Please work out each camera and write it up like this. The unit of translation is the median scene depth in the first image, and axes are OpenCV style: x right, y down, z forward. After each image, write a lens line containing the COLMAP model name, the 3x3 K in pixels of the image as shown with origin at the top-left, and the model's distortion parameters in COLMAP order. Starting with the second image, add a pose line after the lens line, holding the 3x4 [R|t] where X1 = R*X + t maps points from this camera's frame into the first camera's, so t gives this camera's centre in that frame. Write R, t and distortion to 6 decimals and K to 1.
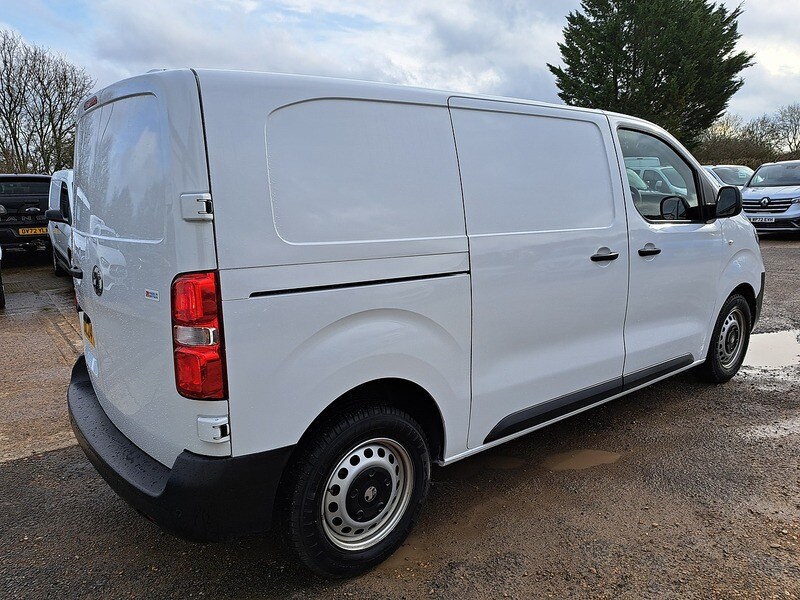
lens RADIAL K [[589.1, 0, 405.3], [0, 589.1, 297.7], [0, 0, 1]] dist [0.074066, -0.068152]
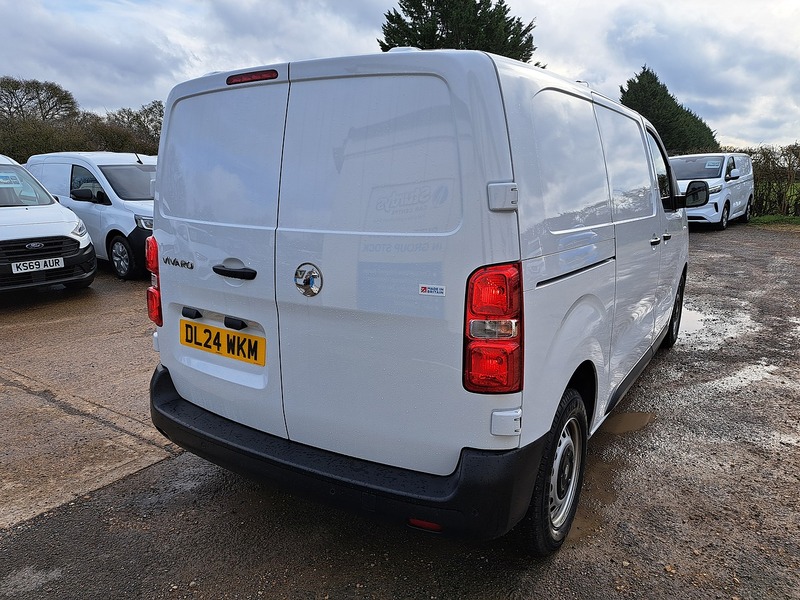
lens RADIAL K [[589.8, 0, 403.1], [0, 589.8, 302.8], [0, 0, 1]] dist [0.071957, -0.073164]
pose [[0.942546, -0.056809, 0.329210, -0.556733], [0.049863, 0.998320, 0.029512, -0.010504], [-0.330334, -0.011401, 0.943795, 0.090005]]
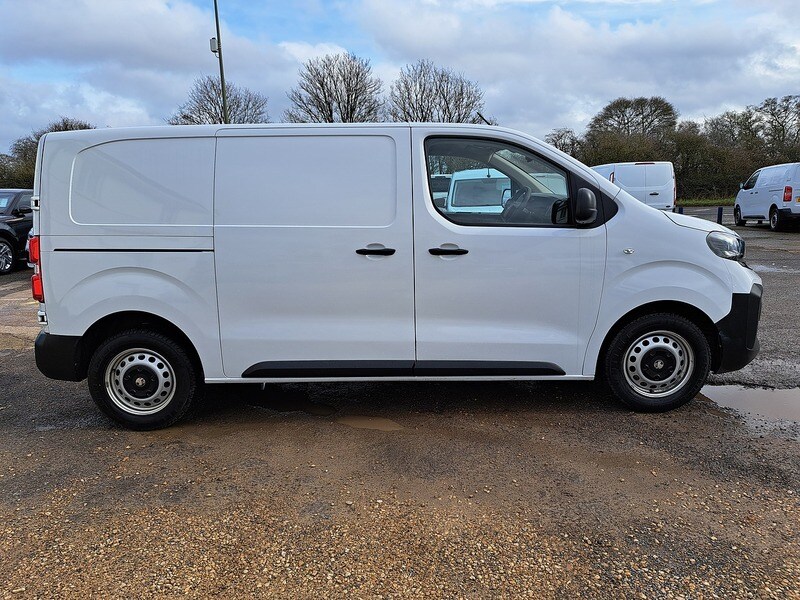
lens RADIAL K [[590.5, 0, 400.0], [0, 590.5, 300.0], [0, 0, 1]] dist [0.070116, -0.071552]
pose [[0.770859, 0.116191, -0.626320, 1.251139], [-0.108254, 0.992817, 0.050945, -0.043430], [0.627740, 0.028530, 0.777900, 0.143764]]
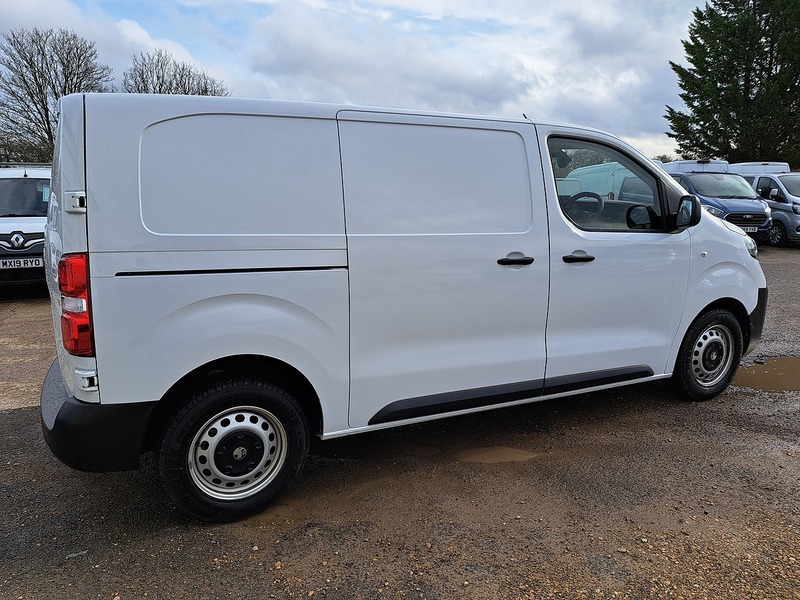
lens RADIAL K [[590.5, 0, 400.0], [0, 590.5, 300.0], [0, 0, 1]] dist [0.070116, -0.071552]
pose [[0.975128, 0.055258, -0.214645, 0.405748], [-0.055979, 0.998428, 0.002719, 0.008683], [0.214457, 0.009364, 0.976688, -0.062433]]
